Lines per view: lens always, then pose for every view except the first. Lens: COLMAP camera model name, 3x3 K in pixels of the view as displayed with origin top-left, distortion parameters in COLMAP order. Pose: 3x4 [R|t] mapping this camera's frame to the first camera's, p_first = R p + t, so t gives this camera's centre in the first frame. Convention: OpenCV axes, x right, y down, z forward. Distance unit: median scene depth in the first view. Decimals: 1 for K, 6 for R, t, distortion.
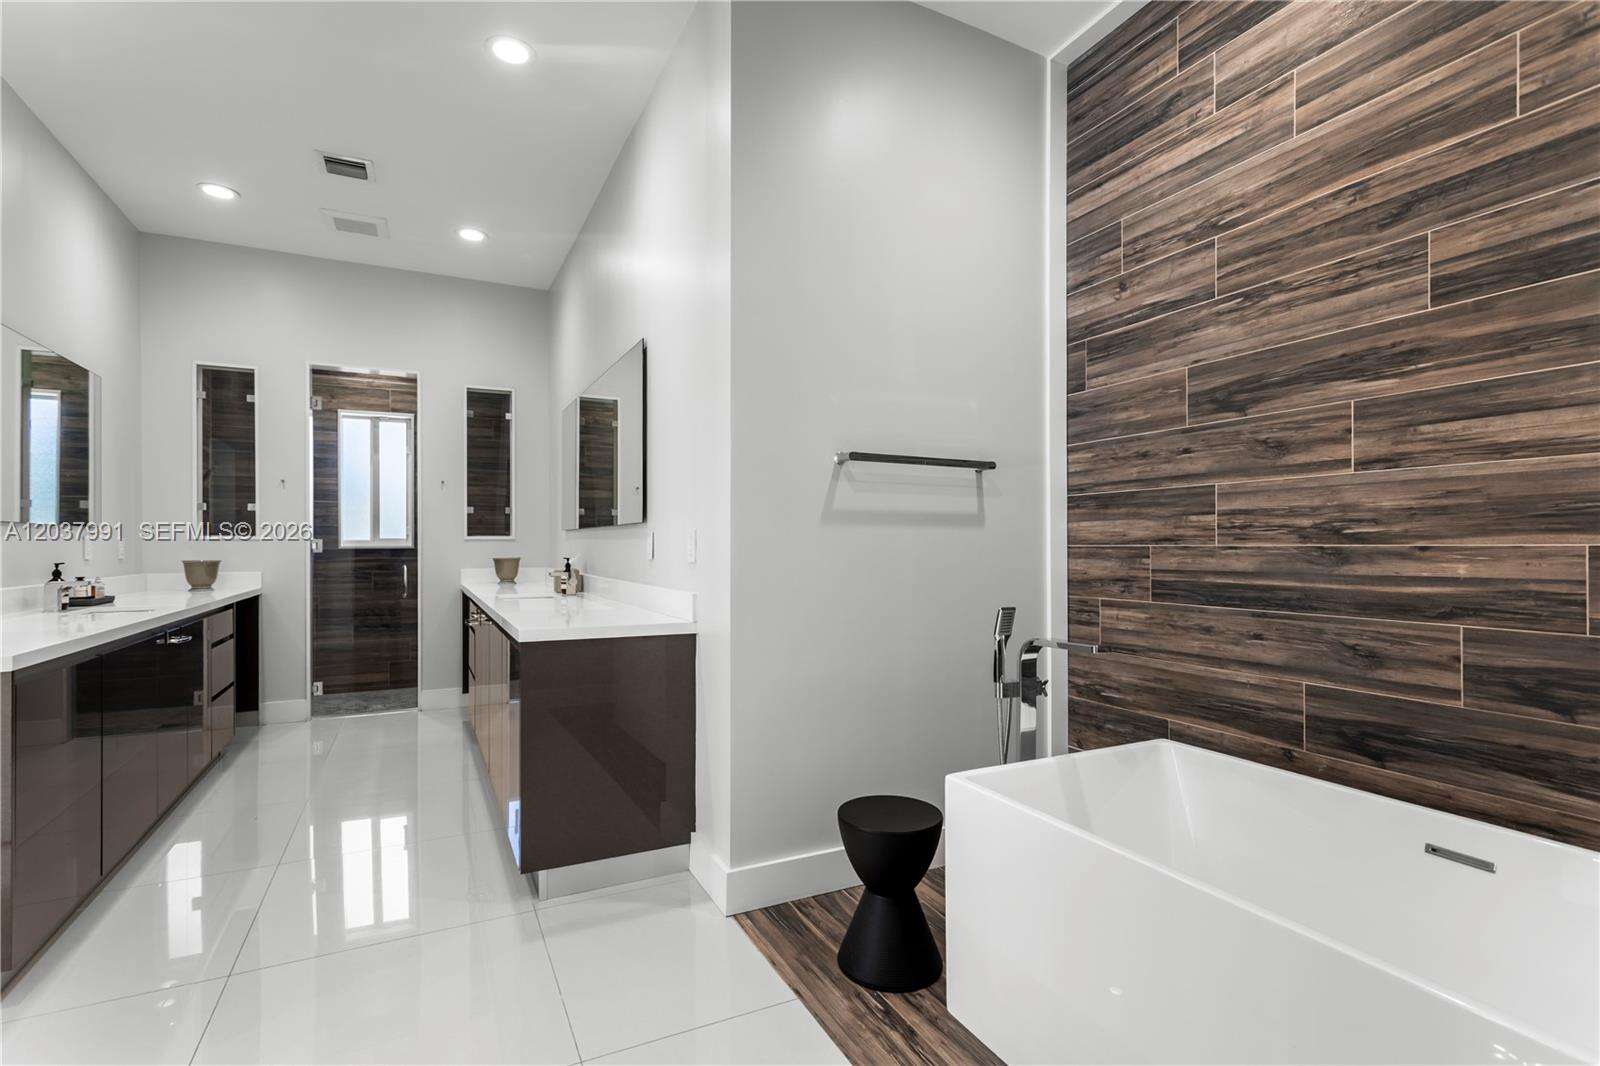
lens RADIAL K [[778.2, 0, 795.8], [0, 778.2, 535.4], [0, 0, 1]] dist [0.019960, -0.000362]
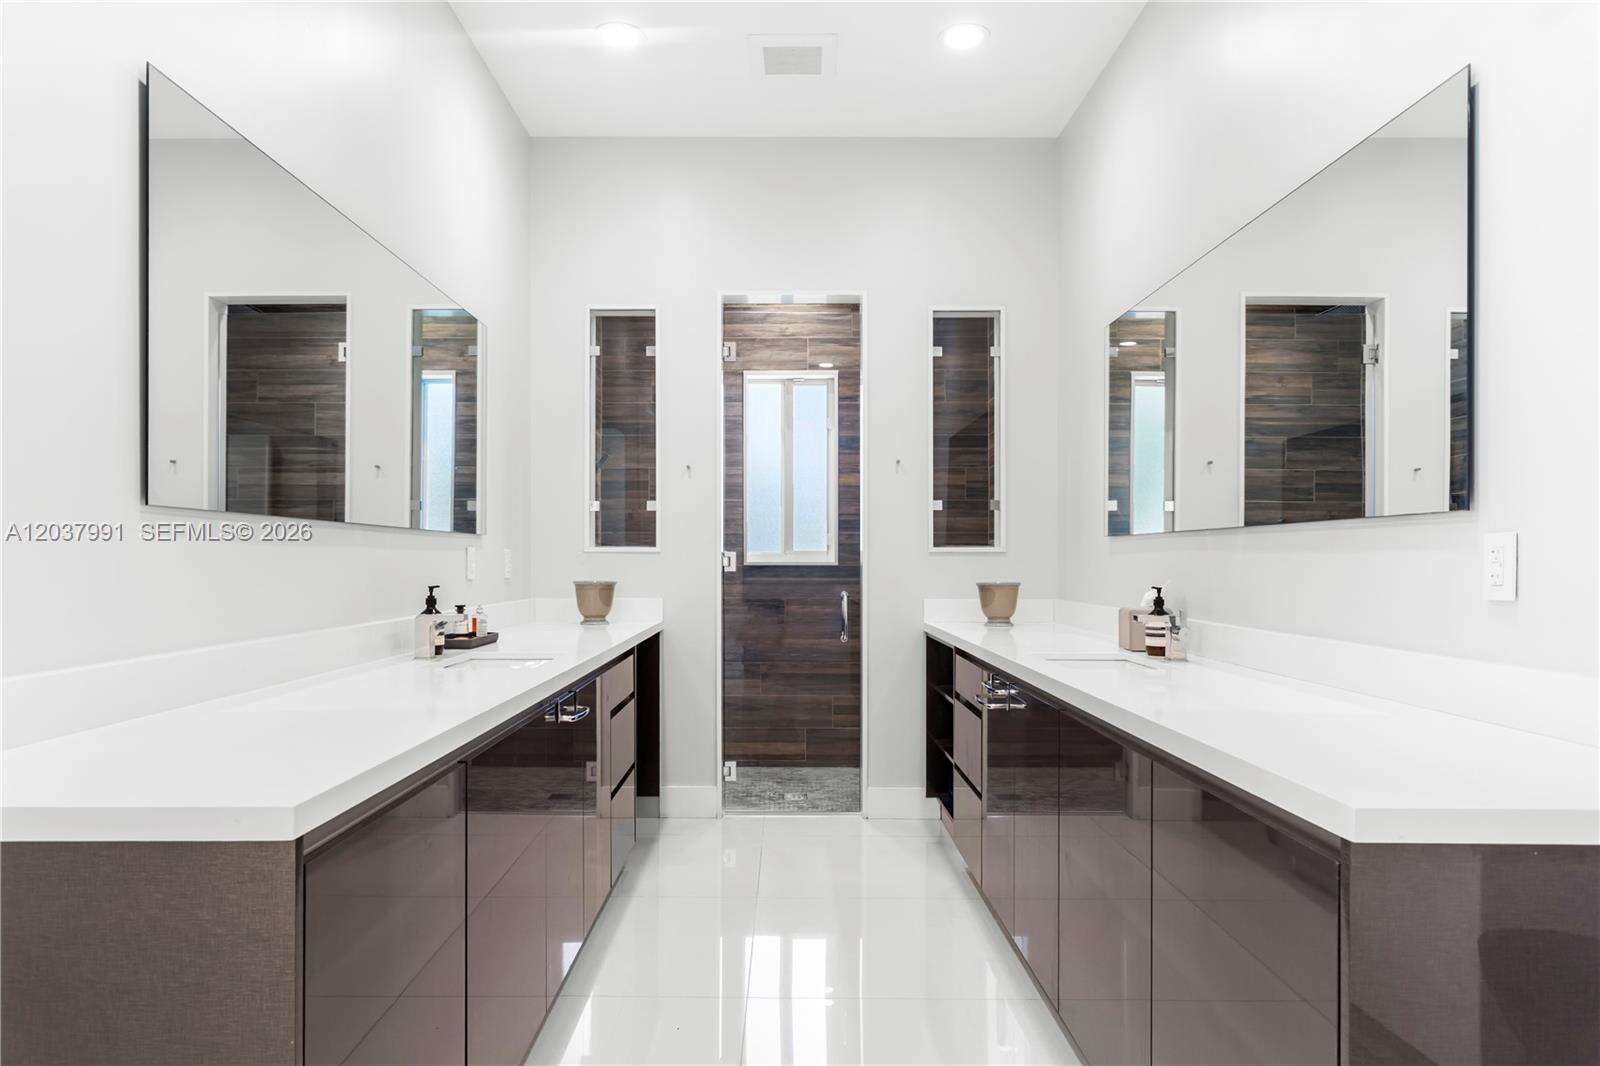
lens RADIAL K [[1057.7, 0, 801.1], [0, 1057.7, 540.3], [0, 0, 1]] dist [-0.009533, -0.000555]
pose [[0.902599, -0.004127, -0.430463, -0.163036], [0.001156, 0.999974, -0.007162, 0.001618], [0.430481, 0.005966, 0.902580, 0.202753]]
